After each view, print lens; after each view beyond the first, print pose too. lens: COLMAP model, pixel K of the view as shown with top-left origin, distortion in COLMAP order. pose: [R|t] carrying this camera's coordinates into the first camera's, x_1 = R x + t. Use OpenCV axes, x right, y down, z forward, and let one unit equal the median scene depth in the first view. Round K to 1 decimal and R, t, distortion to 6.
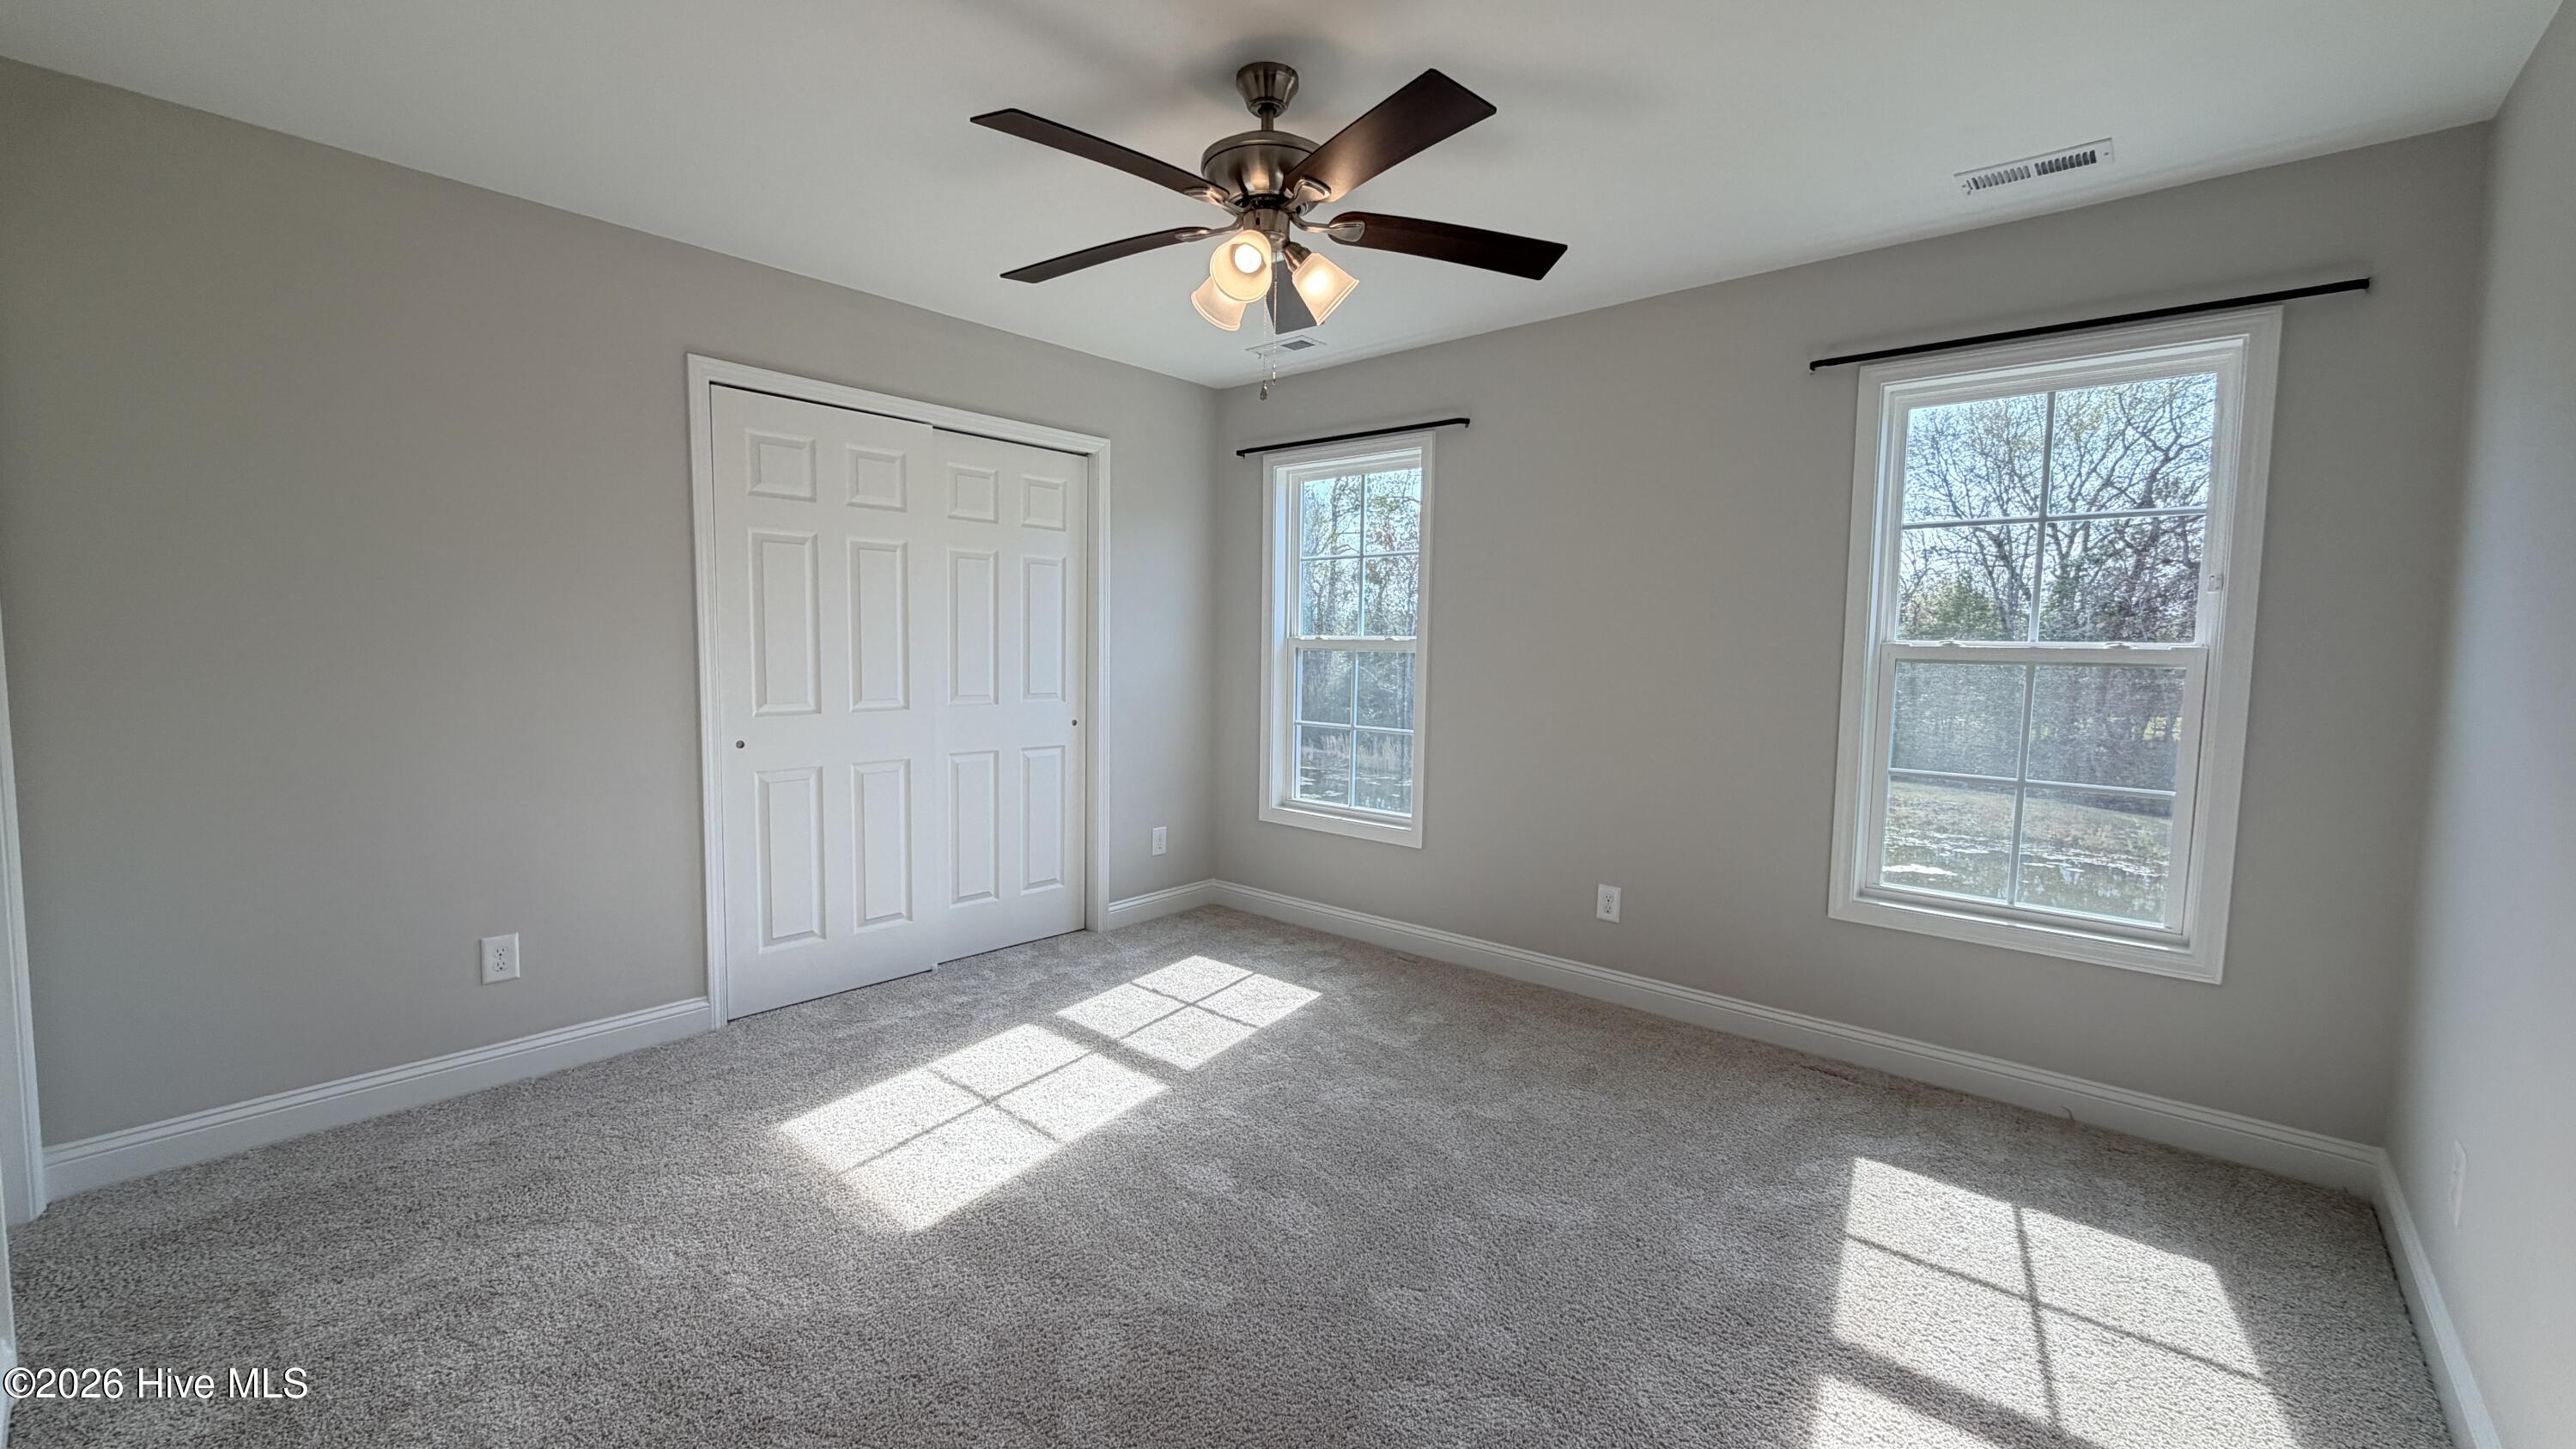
lens RADIAL K [[1031.3, 0, 1220.3], [0, 1031.3, 735.2], [0, 0, 1]] dist [-0.000349, -0.000142]
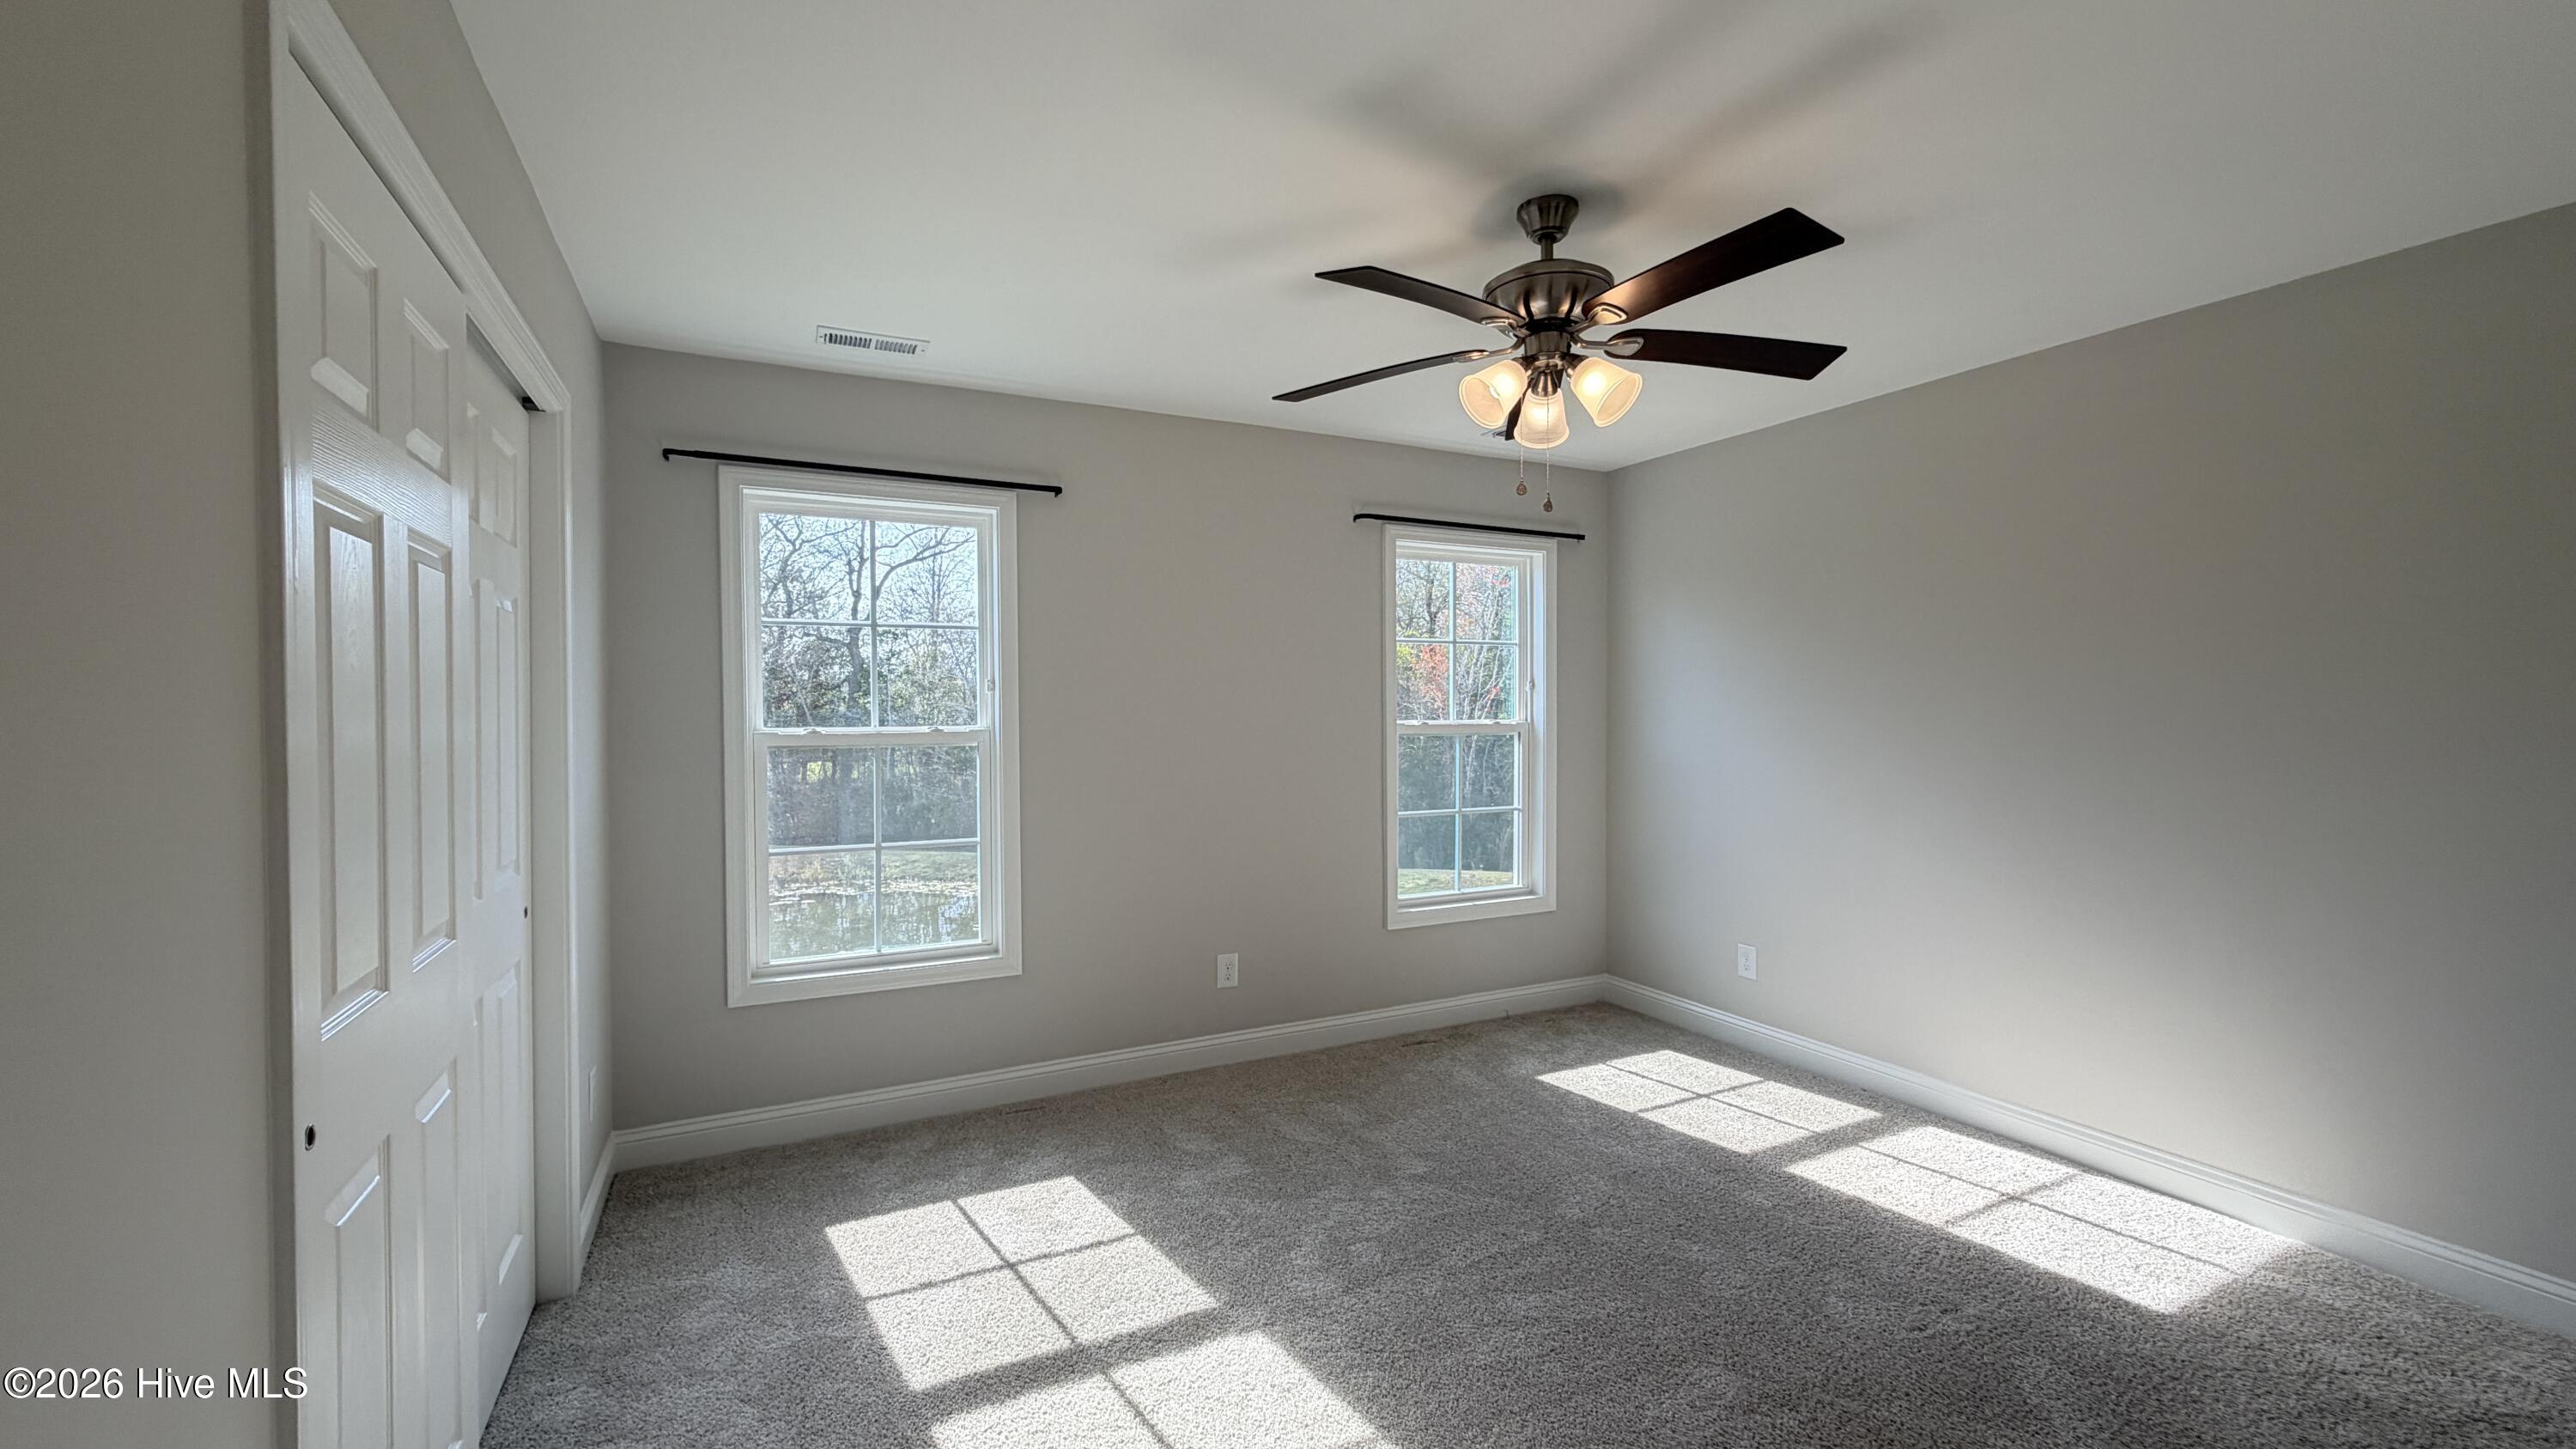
lens RADIAL K [[1026.5, 0, 1275.8], [0, 1026.5, 723.6], [0, 0, 1]] dist [0.000429, 0.000071]
pose [[0.351493, -0.014605, 0.936077, -0.582394], [0.107341, 0.993913, -0.024799, -0.056955], [-0.930017, 0.109196, 0.350921, 0.546056]]
